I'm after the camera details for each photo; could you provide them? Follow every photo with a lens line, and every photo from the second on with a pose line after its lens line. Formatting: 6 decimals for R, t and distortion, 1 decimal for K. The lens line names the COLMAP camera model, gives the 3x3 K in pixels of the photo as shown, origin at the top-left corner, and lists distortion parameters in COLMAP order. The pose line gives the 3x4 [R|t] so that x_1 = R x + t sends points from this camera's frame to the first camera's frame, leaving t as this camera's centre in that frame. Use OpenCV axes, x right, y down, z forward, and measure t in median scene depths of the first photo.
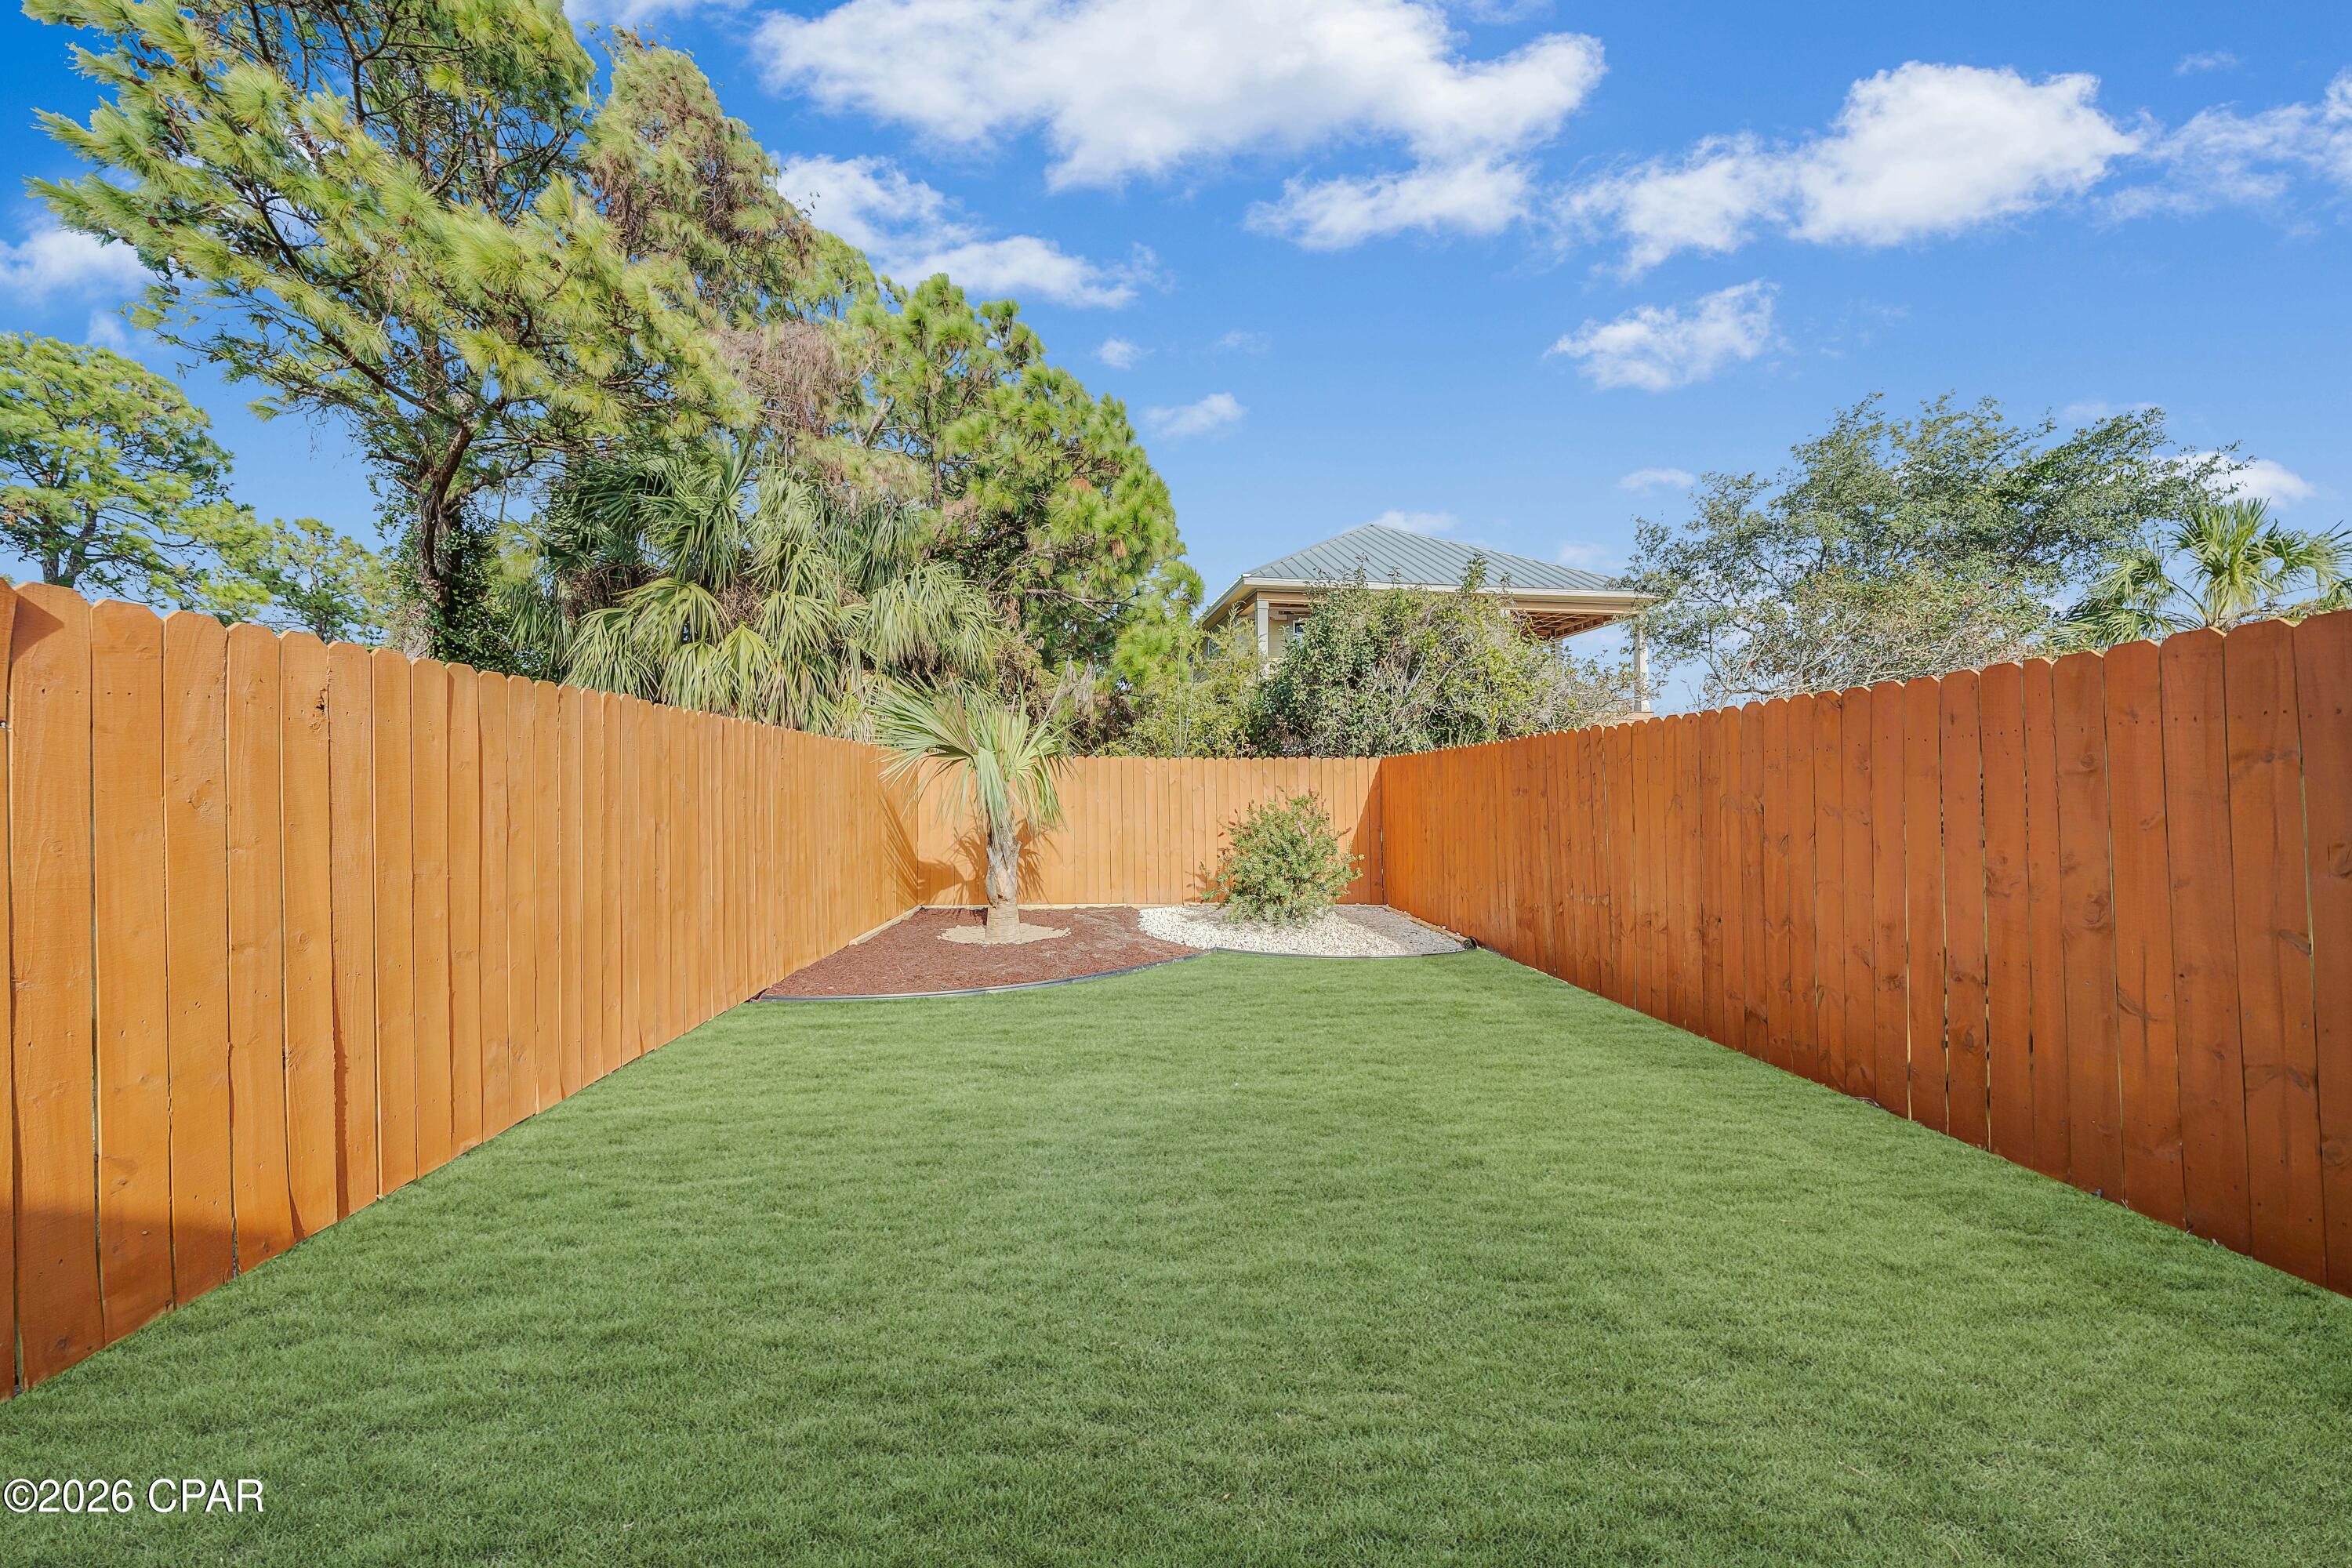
lens RADIAL K [[829.0, 0, 1163.7], [0, 829.0, 775.8], [0, 0, 1]] dist [-0.005701, 0.000719]
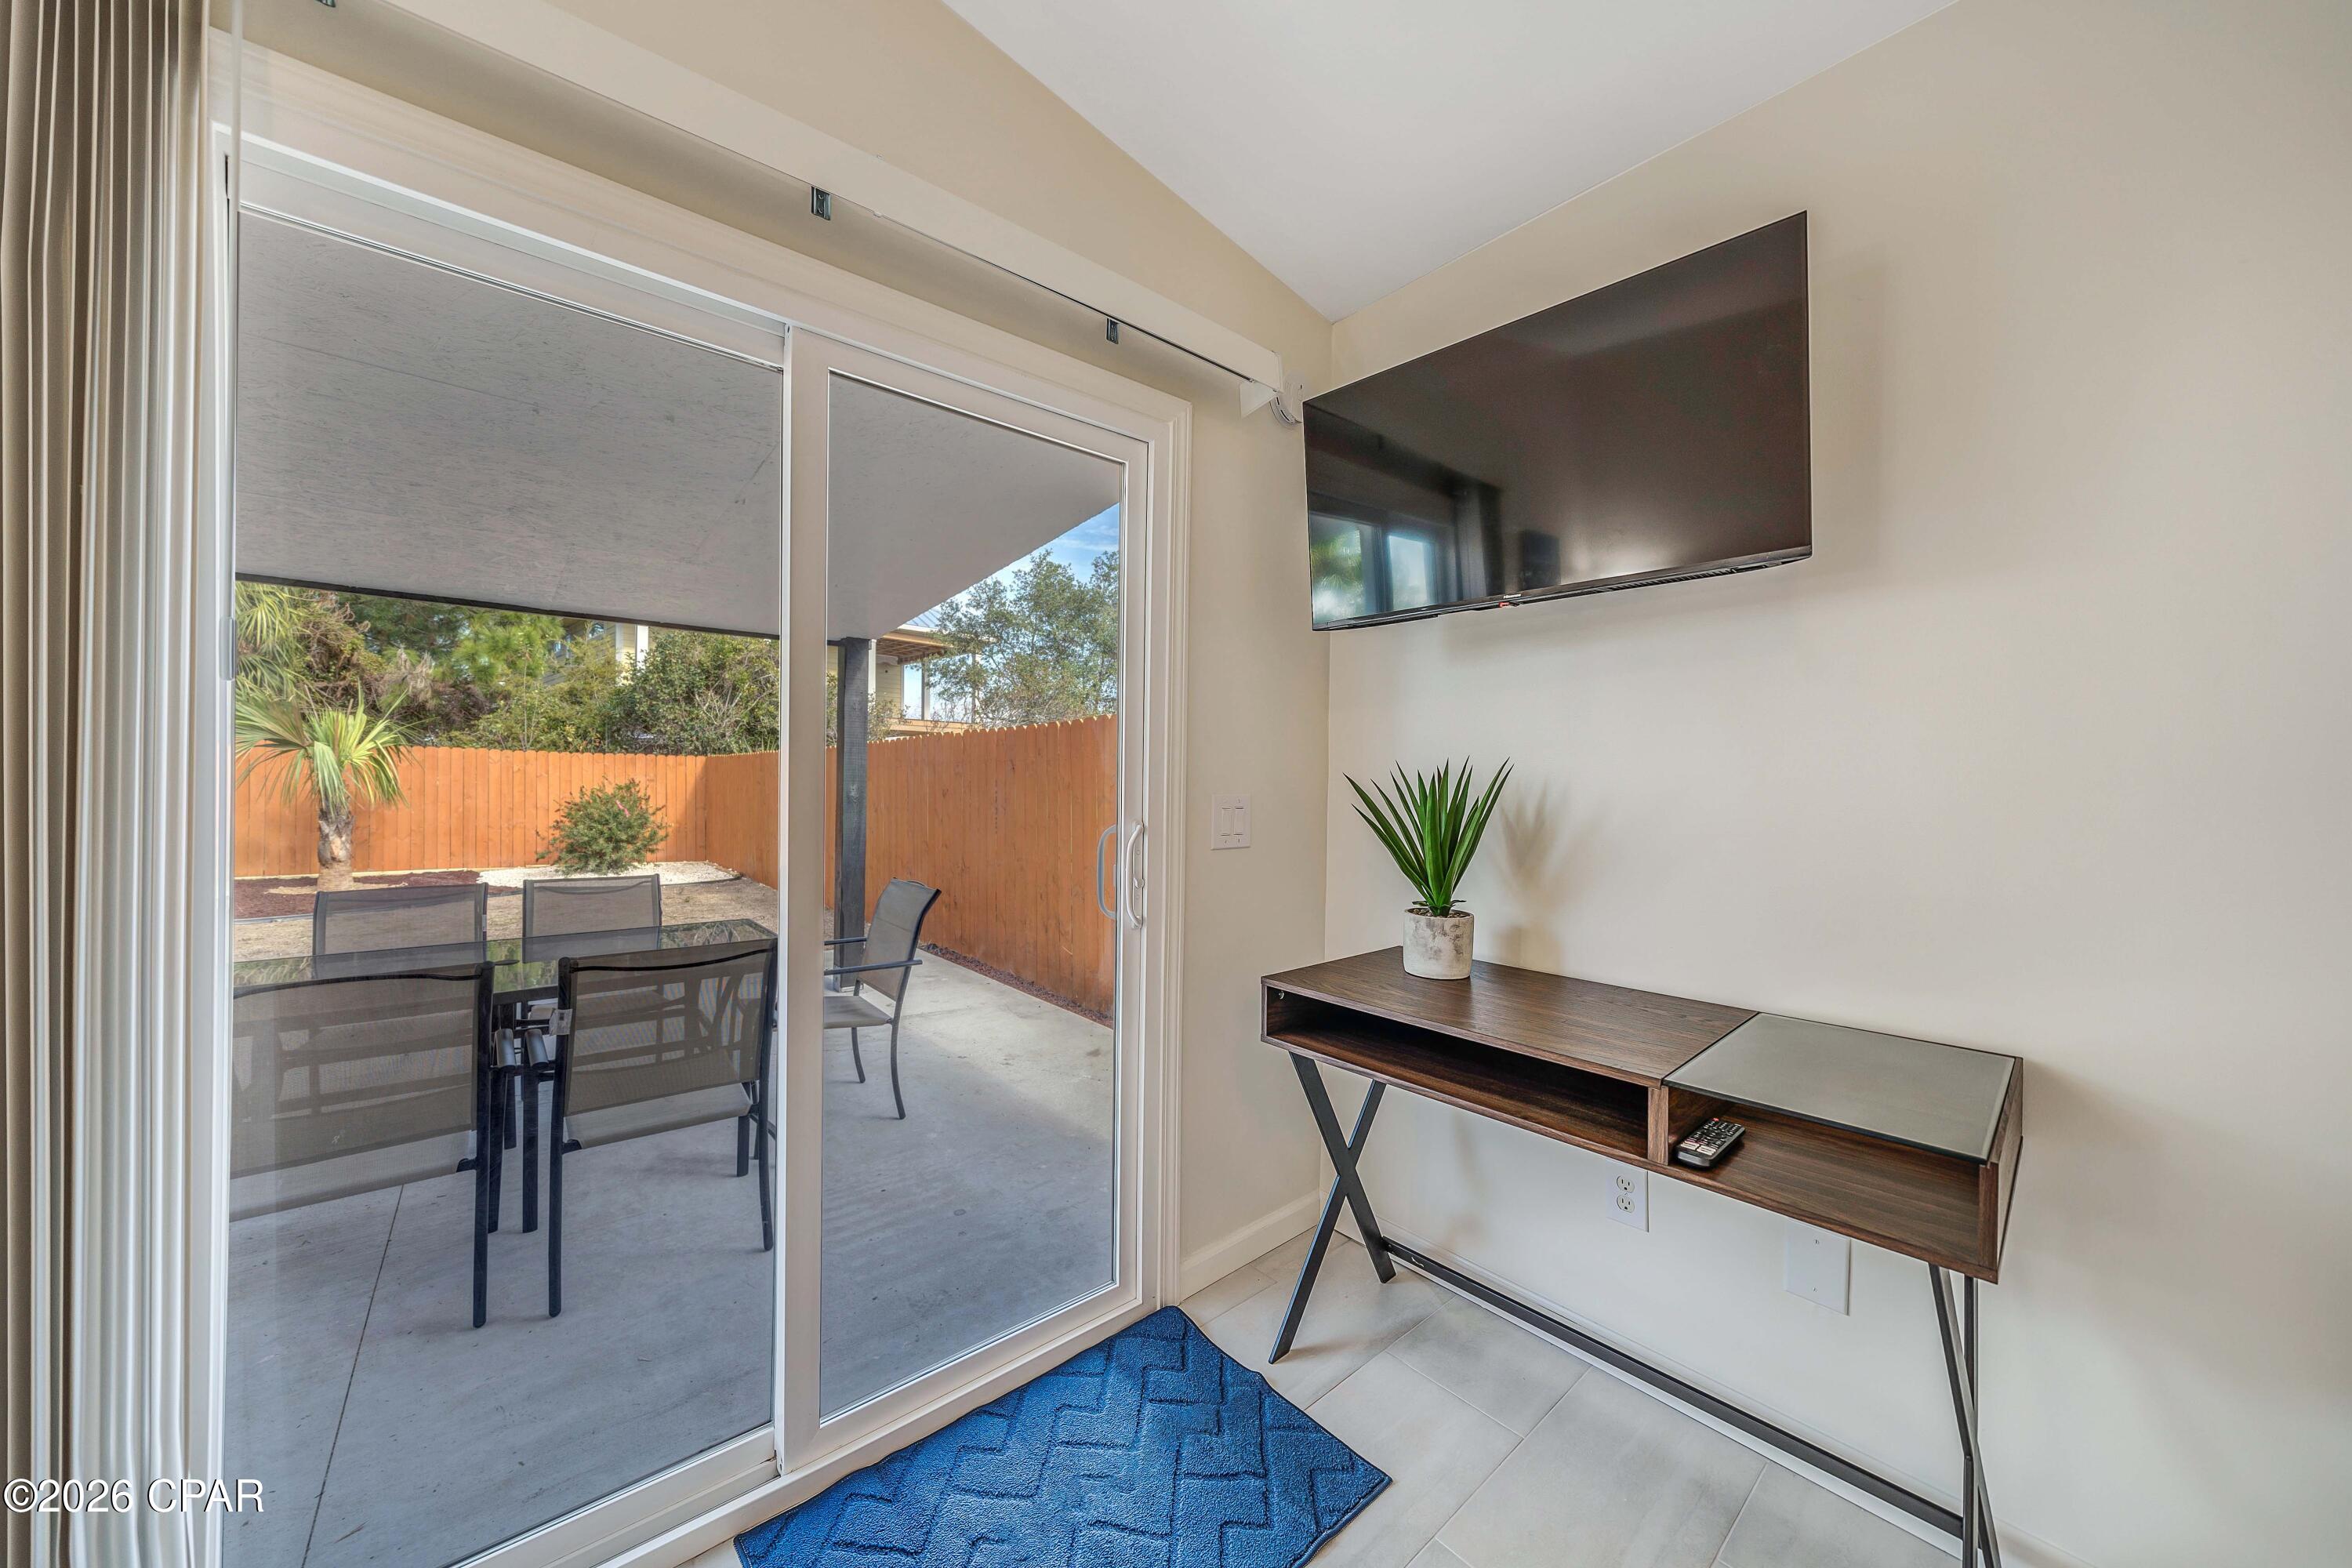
lens RADIAL K [[829.0, 0, 1174.5], [0, 829.0, 774.4], [0, 0, 1]] dist [-0.005701, 0.000719]
pose [[0.795277, 0.023516, 0.605790, 0.044278], [-0.033577, 0.999422, 0.005284, -0.024702], [-0.605316, -0.024543, 0.795607, -0.585806]]
